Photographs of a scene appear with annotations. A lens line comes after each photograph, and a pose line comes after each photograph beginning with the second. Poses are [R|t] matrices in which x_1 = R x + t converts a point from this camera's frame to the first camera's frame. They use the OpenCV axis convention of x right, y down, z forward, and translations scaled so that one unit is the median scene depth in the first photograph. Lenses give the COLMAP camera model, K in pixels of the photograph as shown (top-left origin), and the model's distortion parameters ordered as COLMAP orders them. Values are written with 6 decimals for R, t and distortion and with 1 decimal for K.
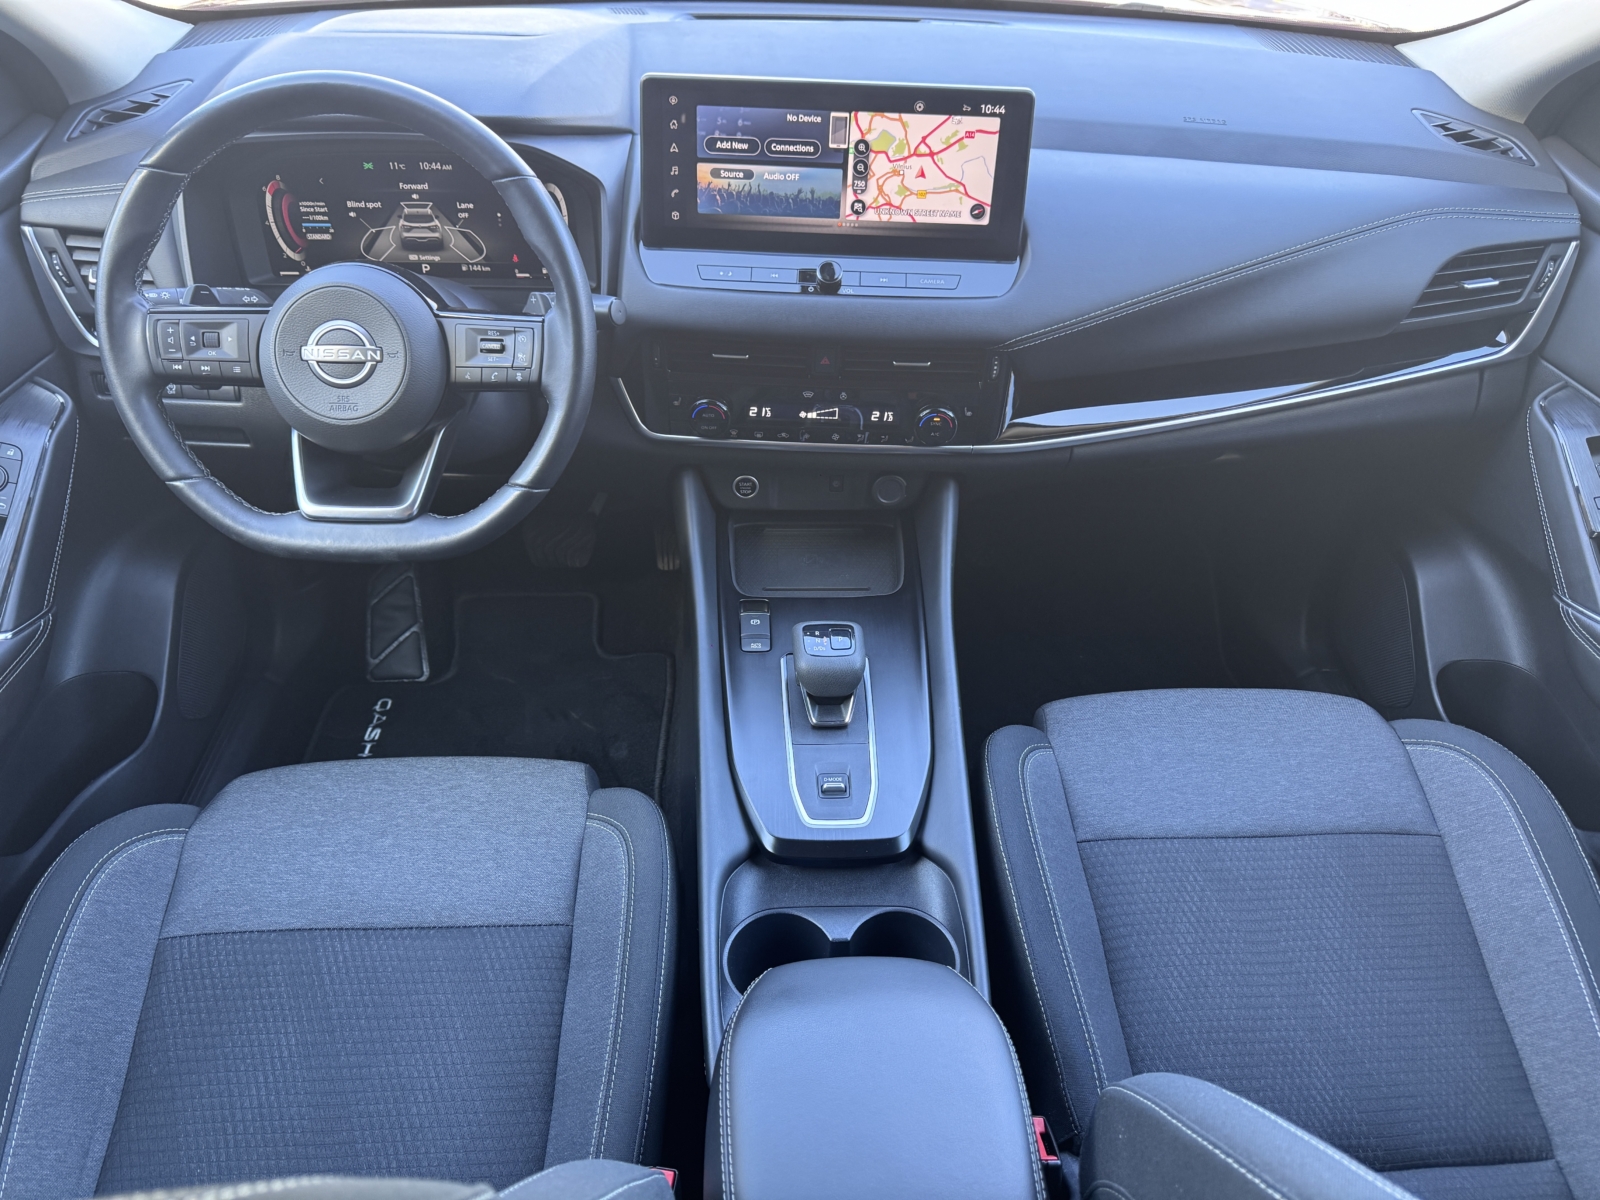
lens RADIAL K [[1128.1, 0, 800.0], [0, 1128.1, 600.0], [0, 0, 1]] dist [-0.000189, 0.004509]
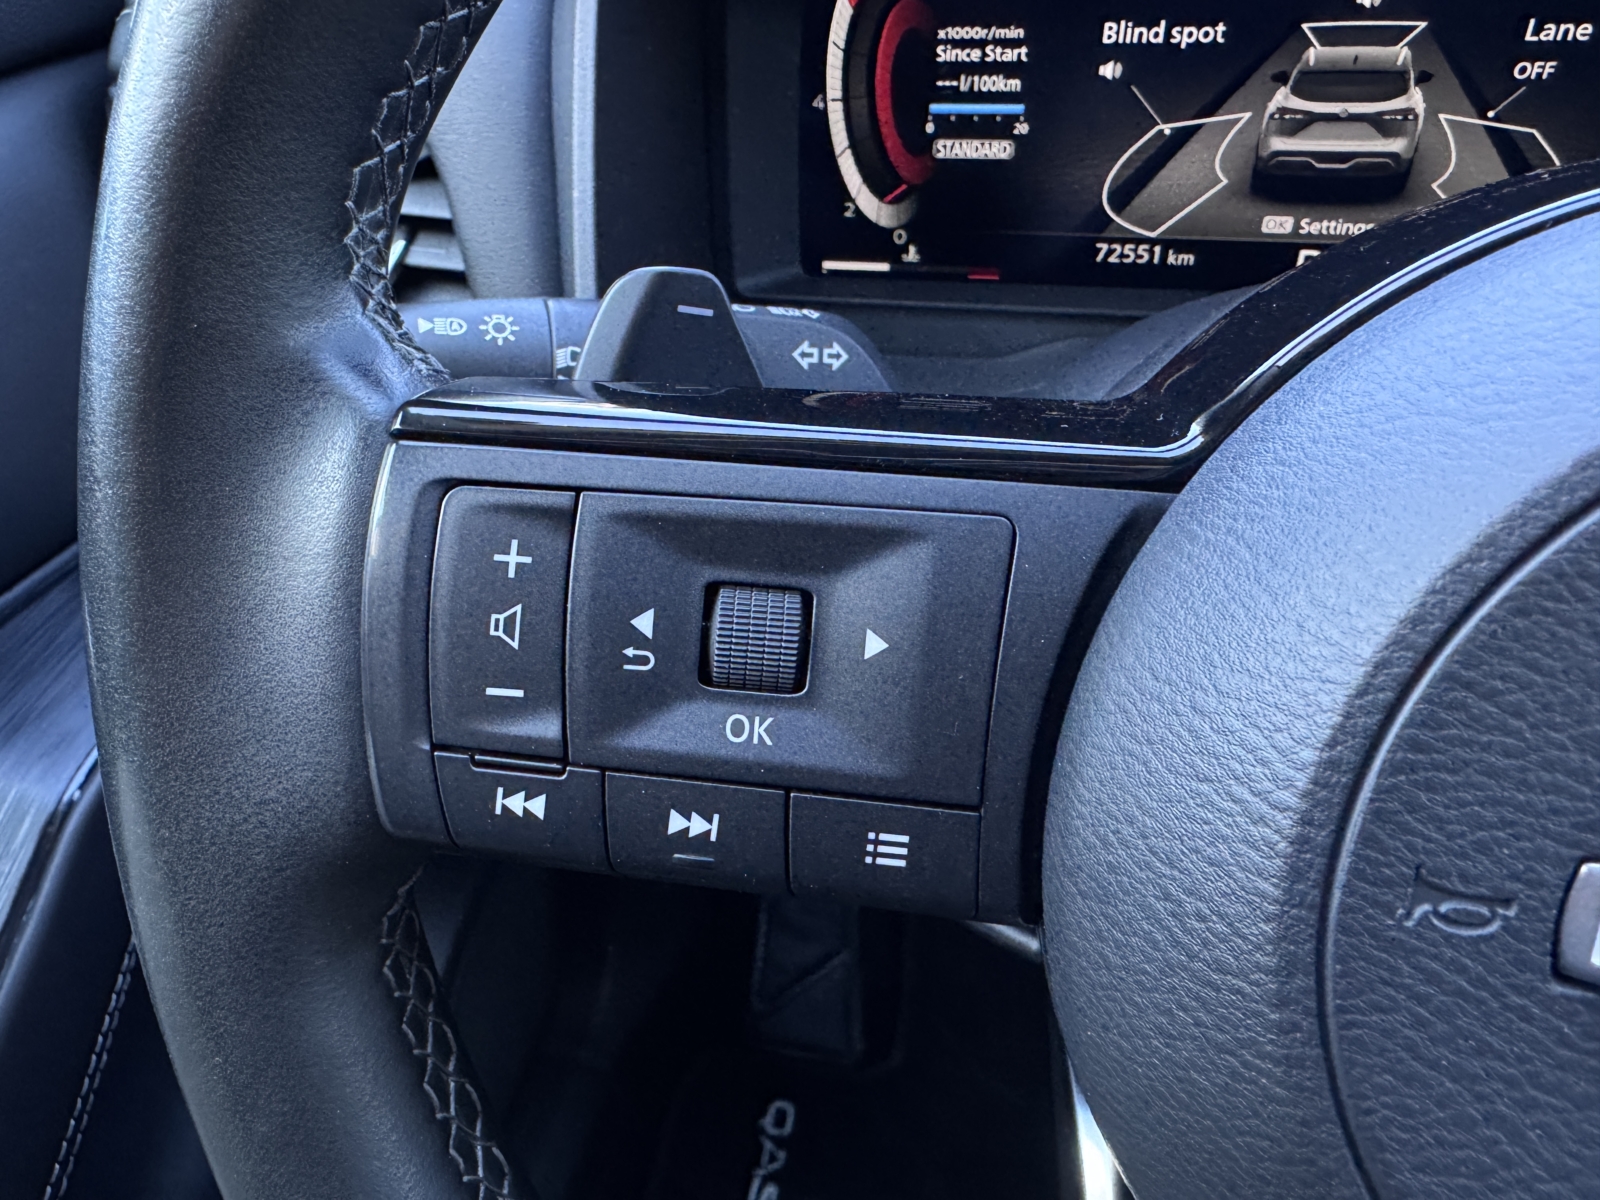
lens RADIAL K [[1127.9, 0, 731.9], [0, 1127.9, 597.1], [0, 0, 1]] dist [-0.000496, -0.003052]
pose [[0.956652, 0.108644, -0.270210, -0.398442], [-0.116432, 0.993115, -0.012913, -0.192872], [0.266946, 0.043814, 0.962715, 0.703910]]
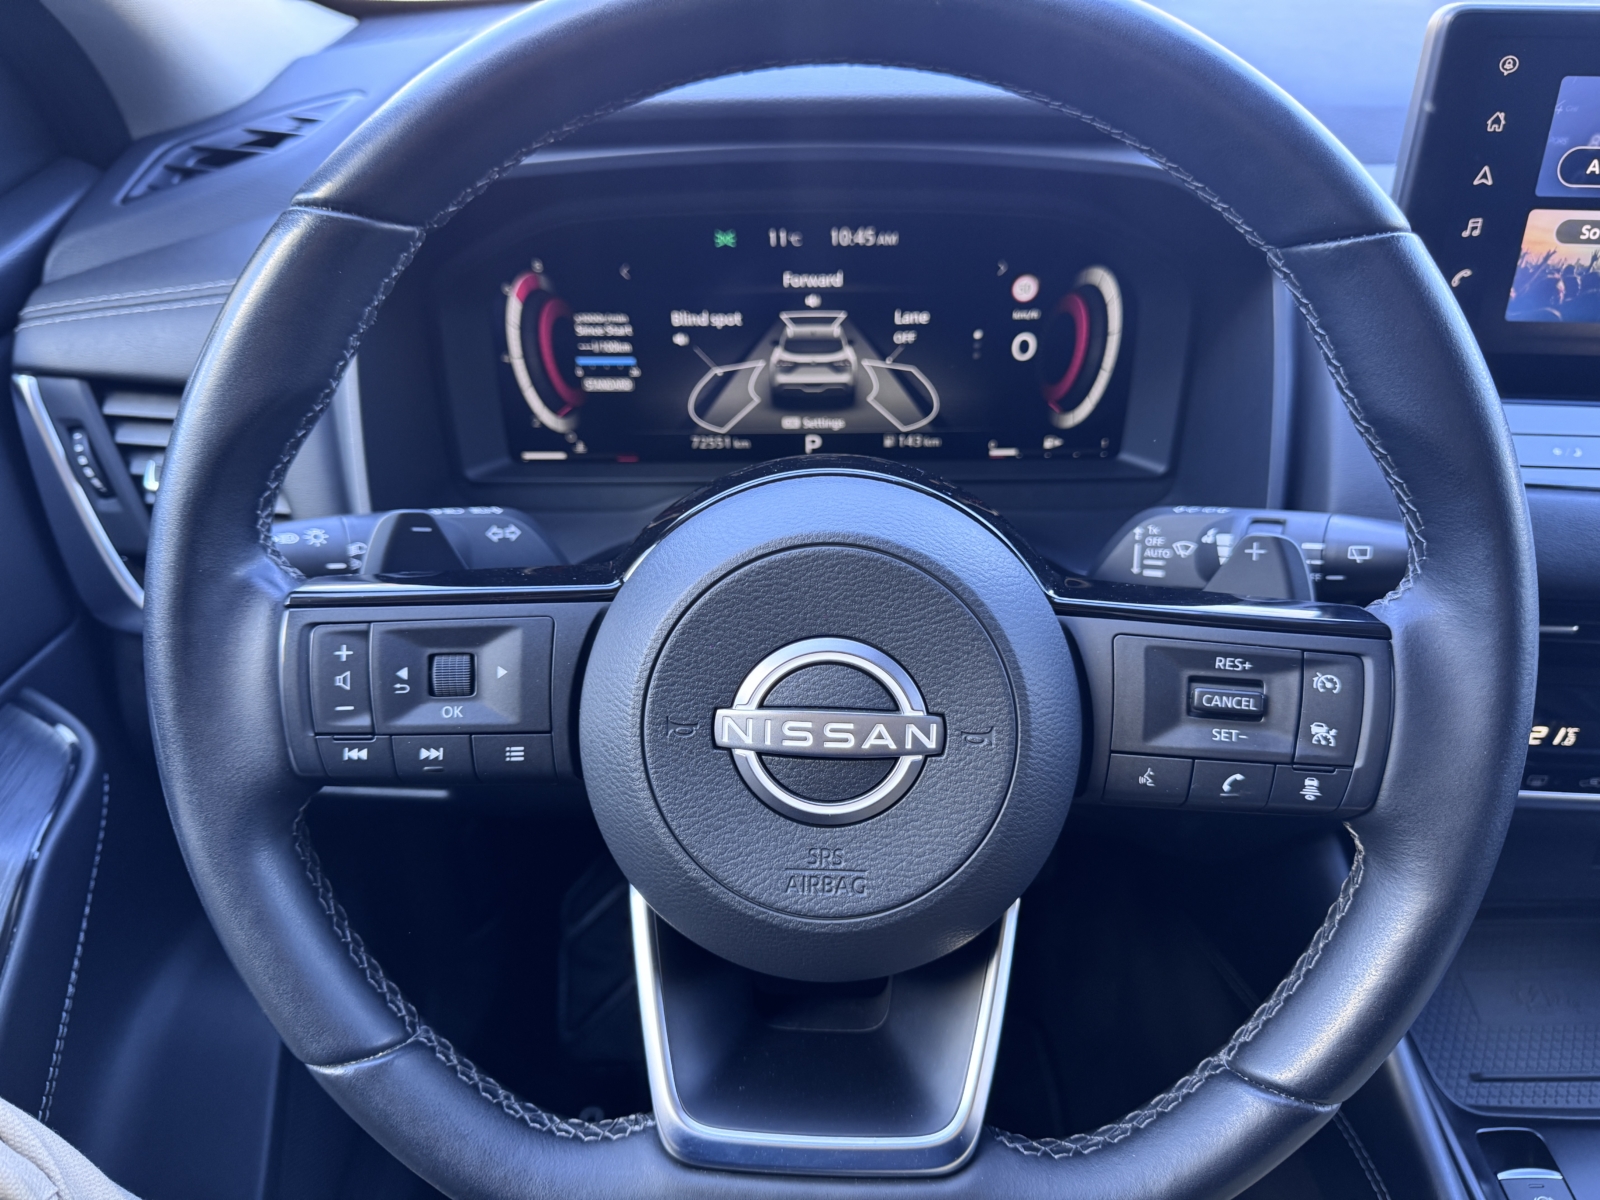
lens RADIAL K [[1169.3, 0, 802.4], [0, 1169.3, 618.8], [0, 0, 1]] dist [0.083084, -0.130506]
pose [[0.998060, -0.001281, -0.062254, -0.313925], [-0.004195, 0.996133, -0.087757, -0.177804], [0.062126, 0.087848, 0.994195, 0.510777]]
